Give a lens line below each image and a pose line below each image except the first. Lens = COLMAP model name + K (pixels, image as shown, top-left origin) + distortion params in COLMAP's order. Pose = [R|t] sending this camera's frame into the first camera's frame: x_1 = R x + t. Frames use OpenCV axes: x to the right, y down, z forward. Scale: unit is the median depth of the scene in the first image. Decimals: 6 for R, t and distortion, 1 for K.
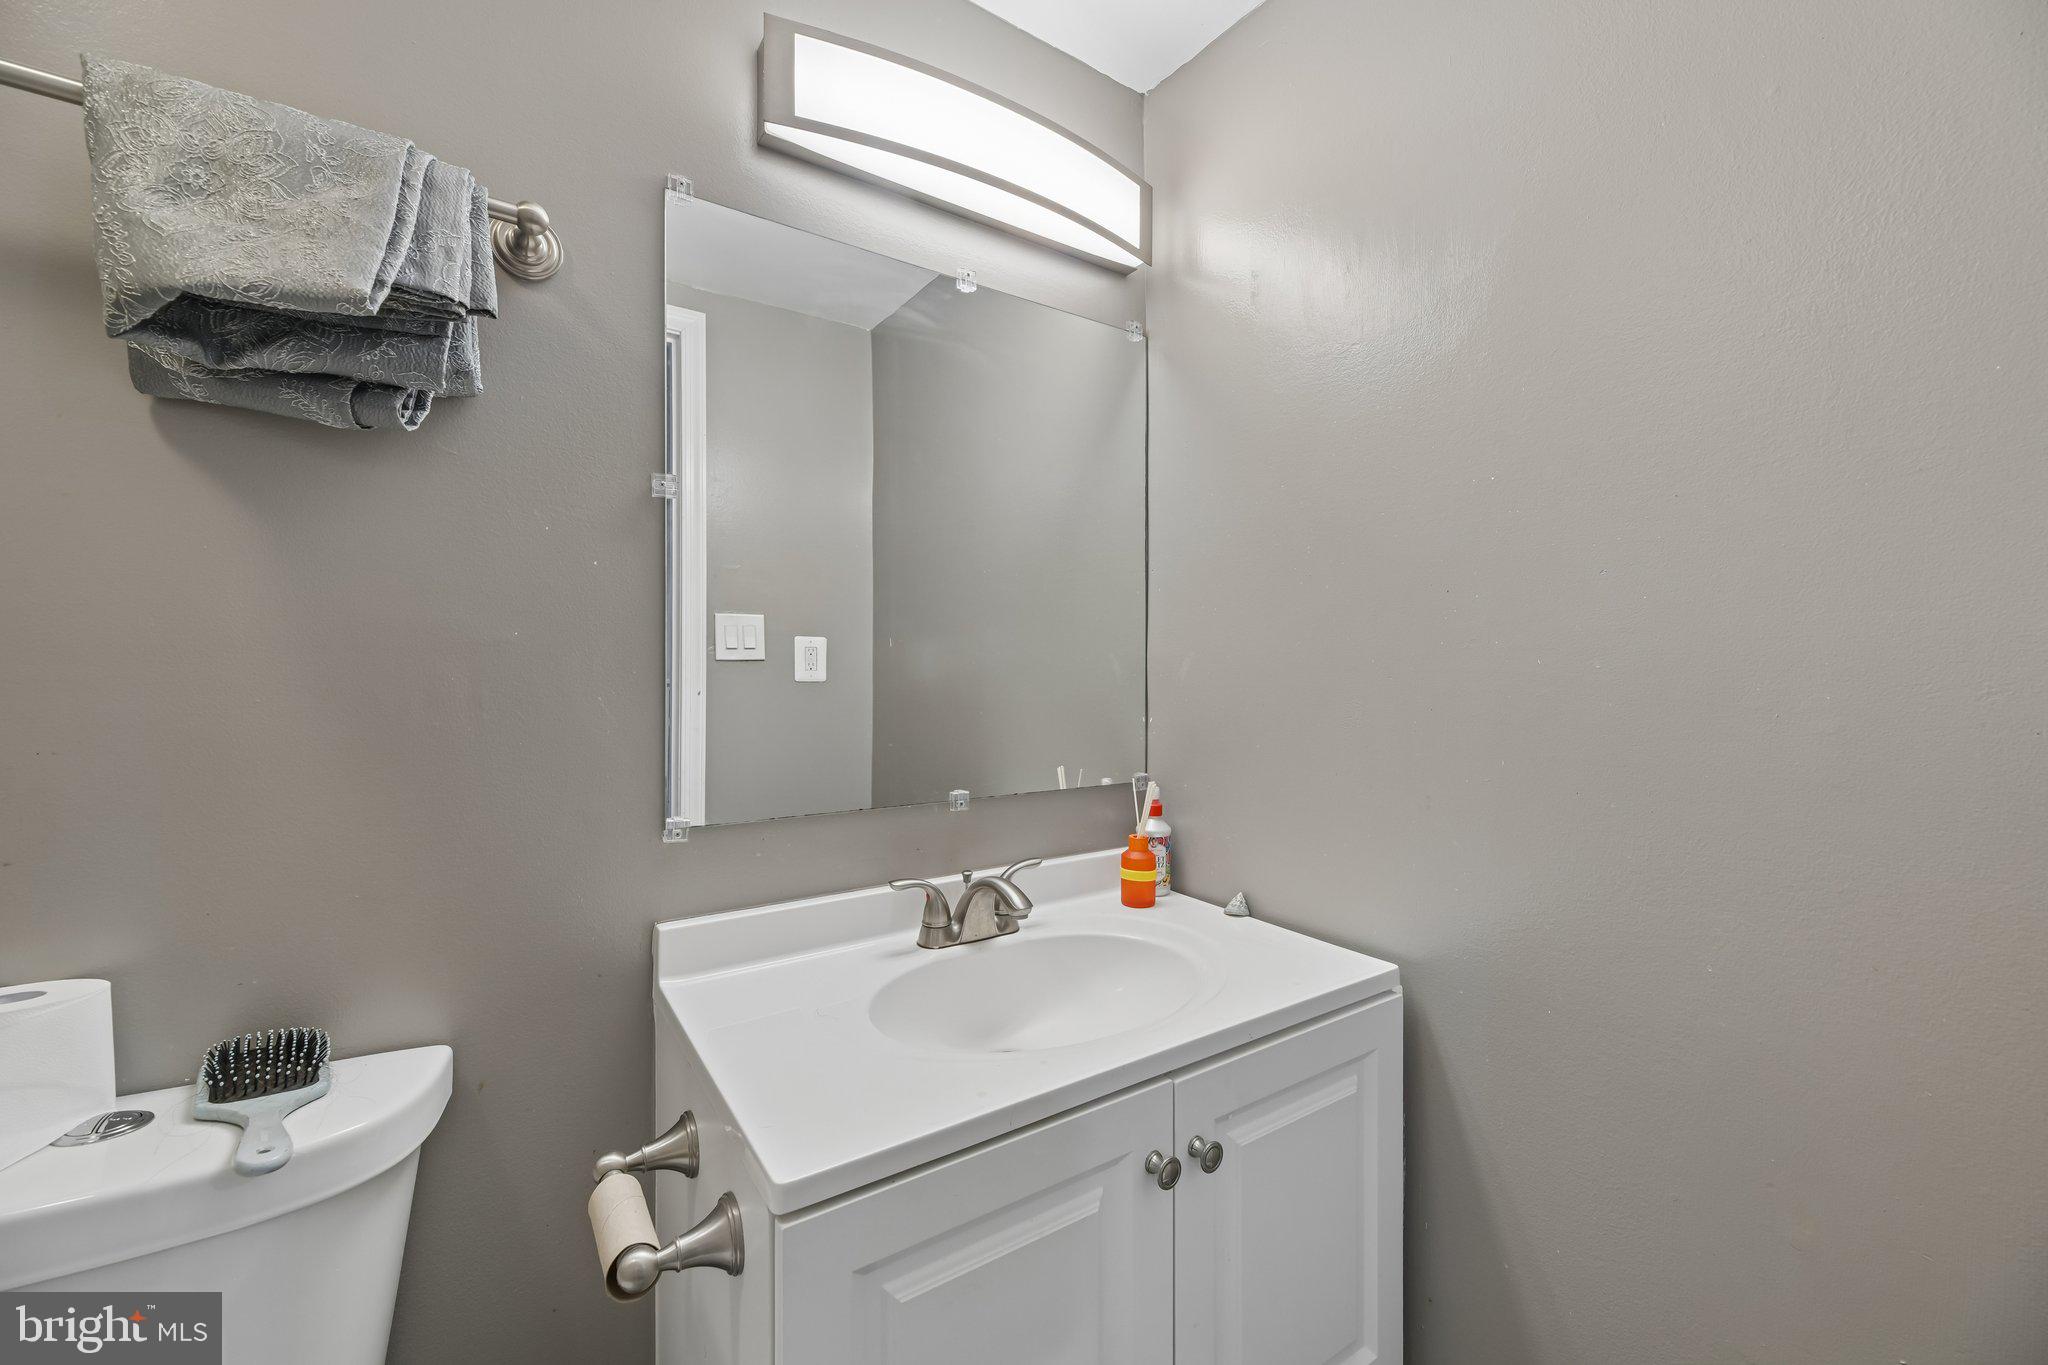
lens RADIAL K [[823.7, 0, 1028.5], [0, 823.7, 668.1], [0, 0, 1]] dist [0.014916, -0.005499]
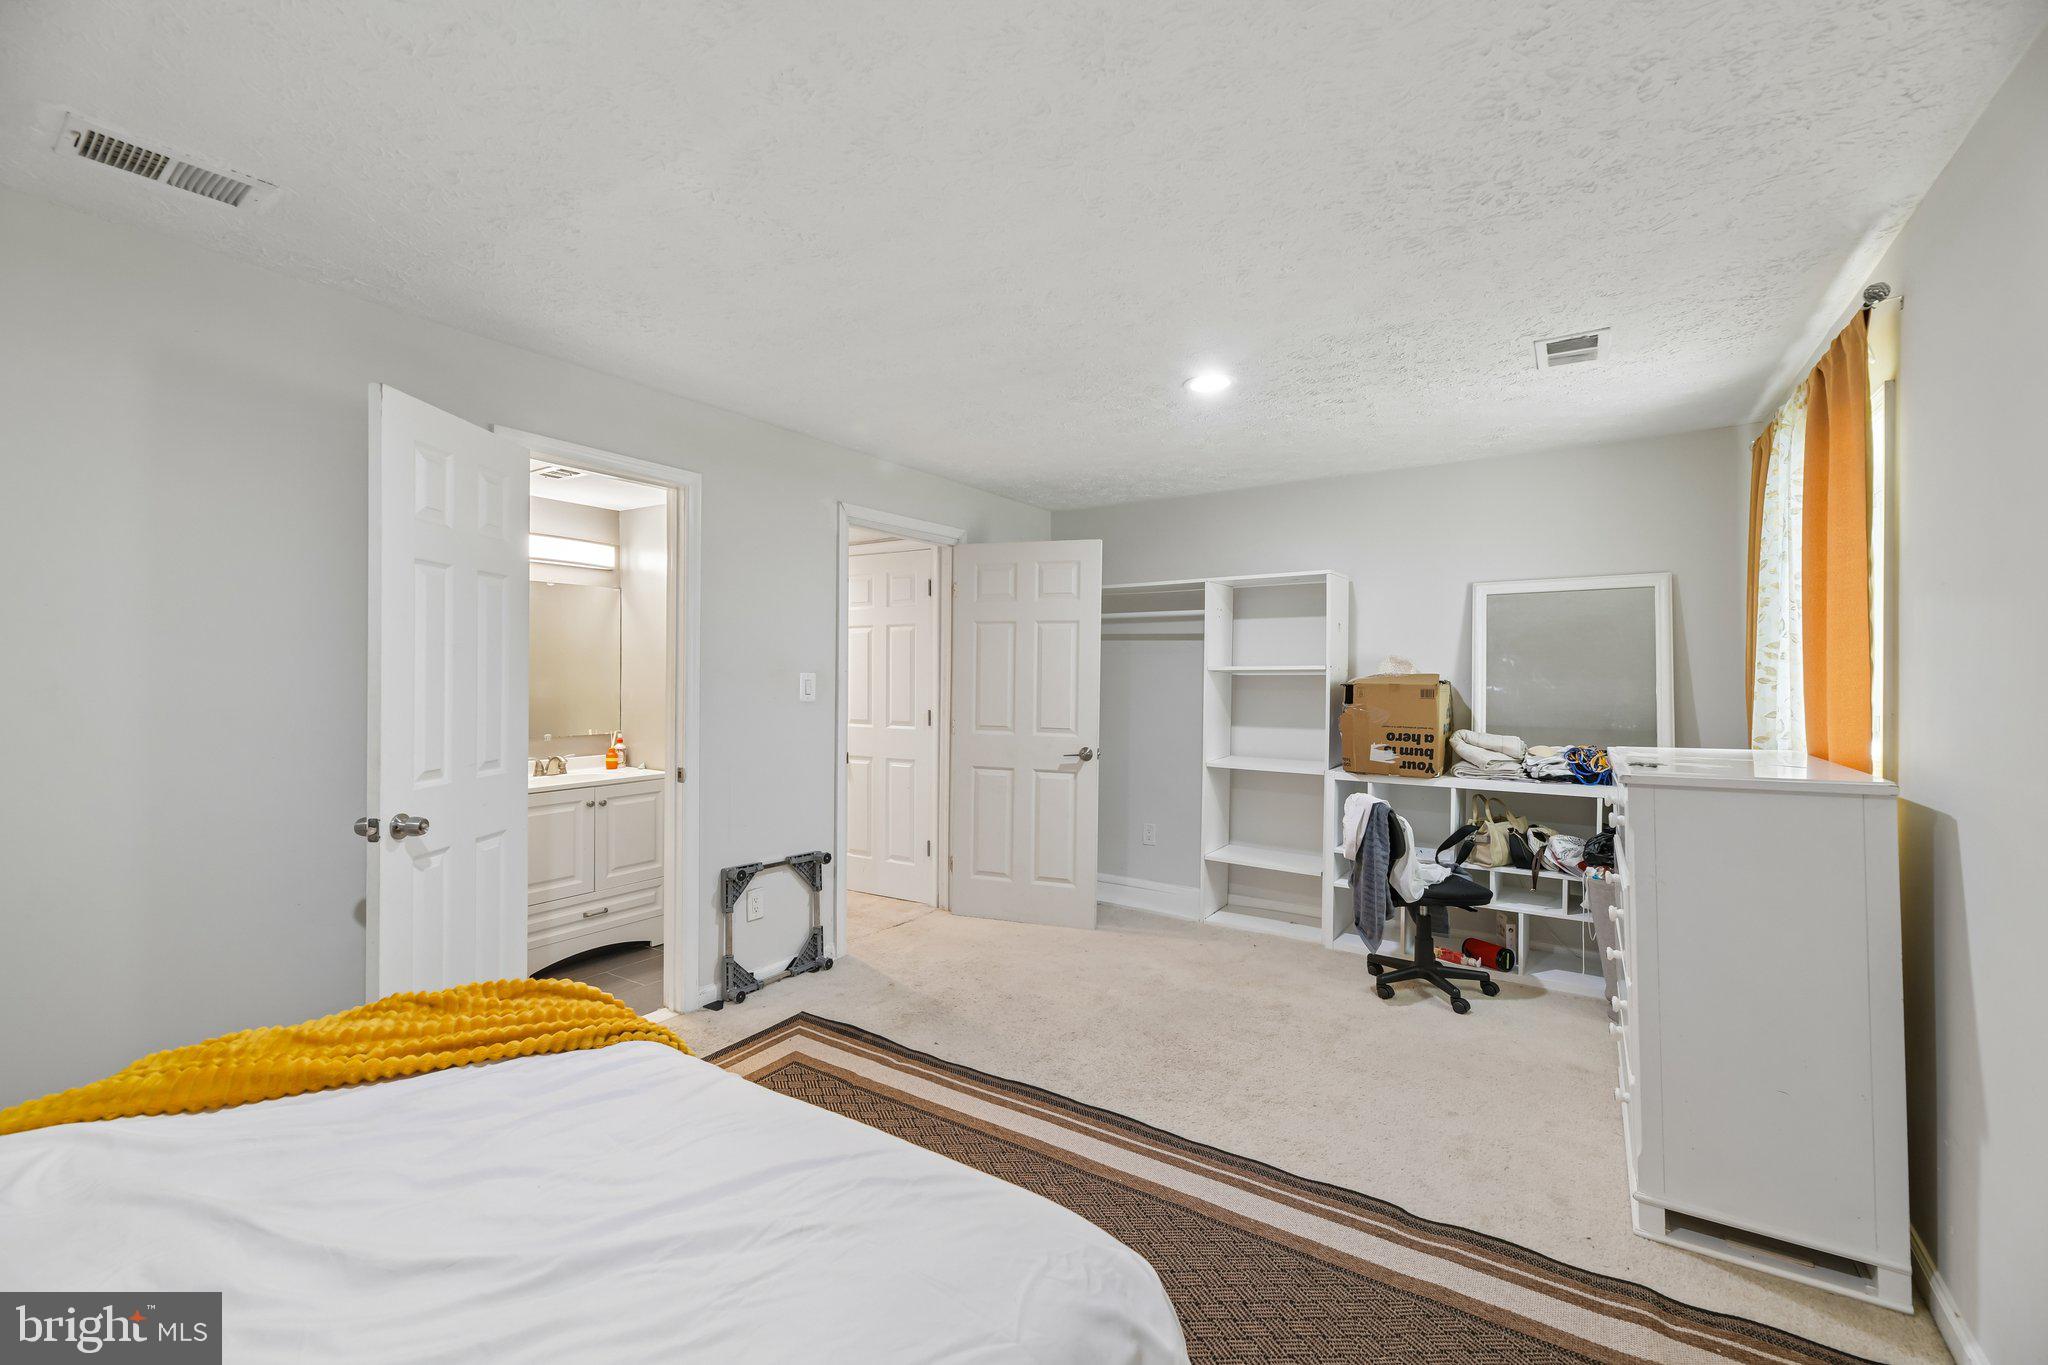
lens RADIAL K [[828.7, 0, 1034.3], [0, 828.7, 677.7], [0, 0, 1]] dist [0.009958, -0.000743]
pose [[0.925973, 0.000906, 0.377588, 0.631917], [-0.001521, 0.999998, 0.001329, -0.120379], [-0.377586, -0.001805, 0.925973, -3.862325]]
